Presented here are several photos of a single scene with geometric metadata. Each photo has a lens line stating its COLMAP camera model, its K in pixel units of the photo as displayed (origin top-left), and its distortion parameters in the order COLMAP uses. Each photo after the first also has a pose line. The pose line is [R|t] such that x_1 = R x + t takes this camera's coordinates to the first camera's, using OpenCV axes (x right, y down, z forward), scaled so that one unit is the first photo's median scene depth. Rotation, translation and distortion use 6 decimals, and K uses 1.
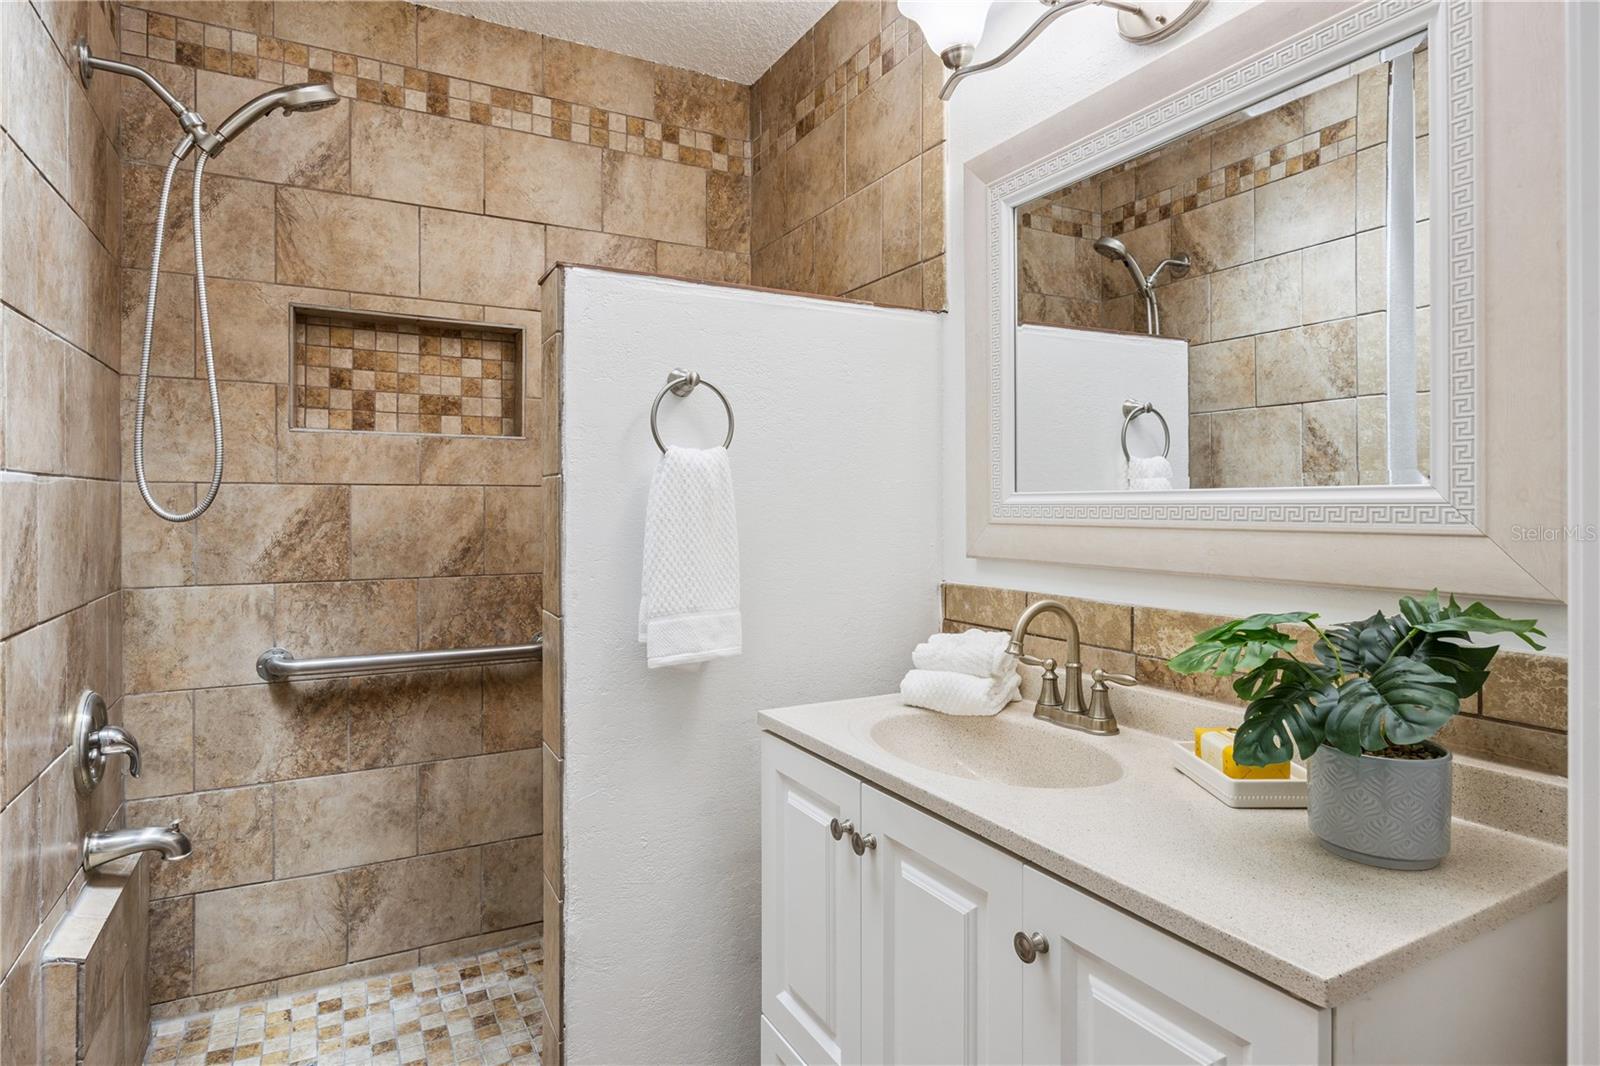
lens RADIAL K [[862.0, 0, 801.9], [0, 862.0, 508.6], [0, 0, 1]] dist [-0.004512, -0.001088]
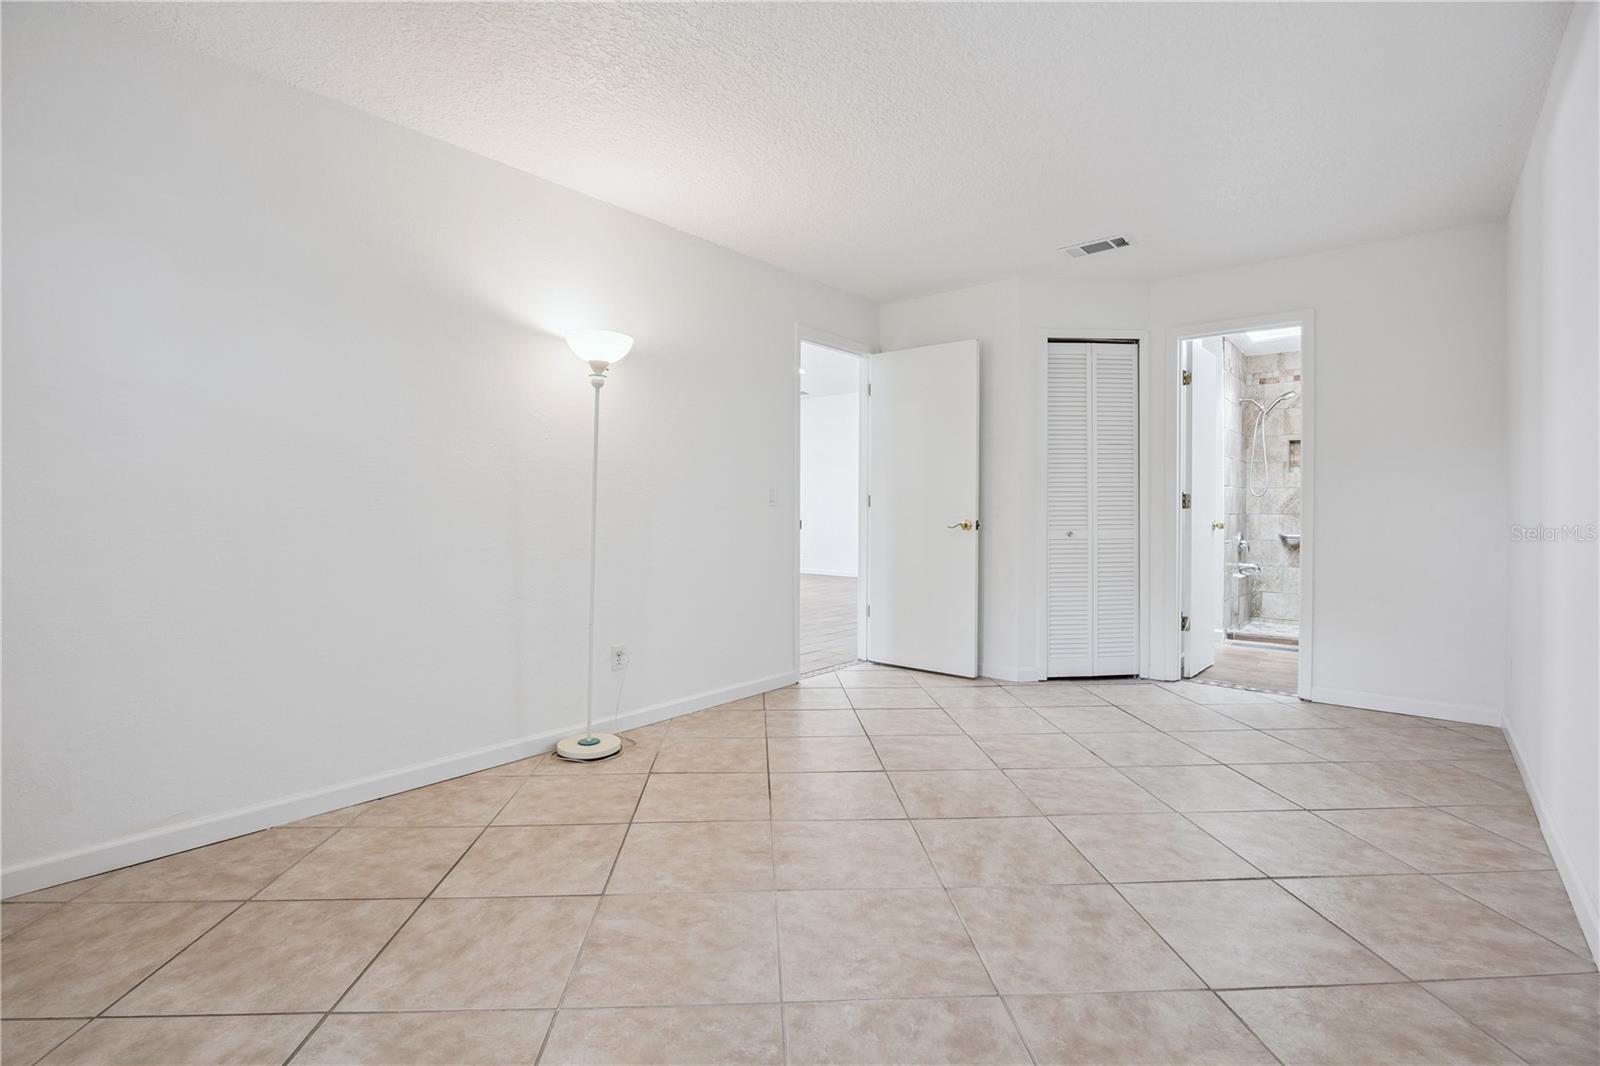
lens RADIAL K [[754.4, 0, 794.0], [0, 754.4, 504.7], [0, 0, 1]] dist [-0.001622, 0.000447]
pose [[0.367235, 0.008174, -0.930092, 1.737806], [-0.005433, 0.999963, 0.006643, 0.035458], [0.930112, 0.002614, 0.367266, -2.295486]]
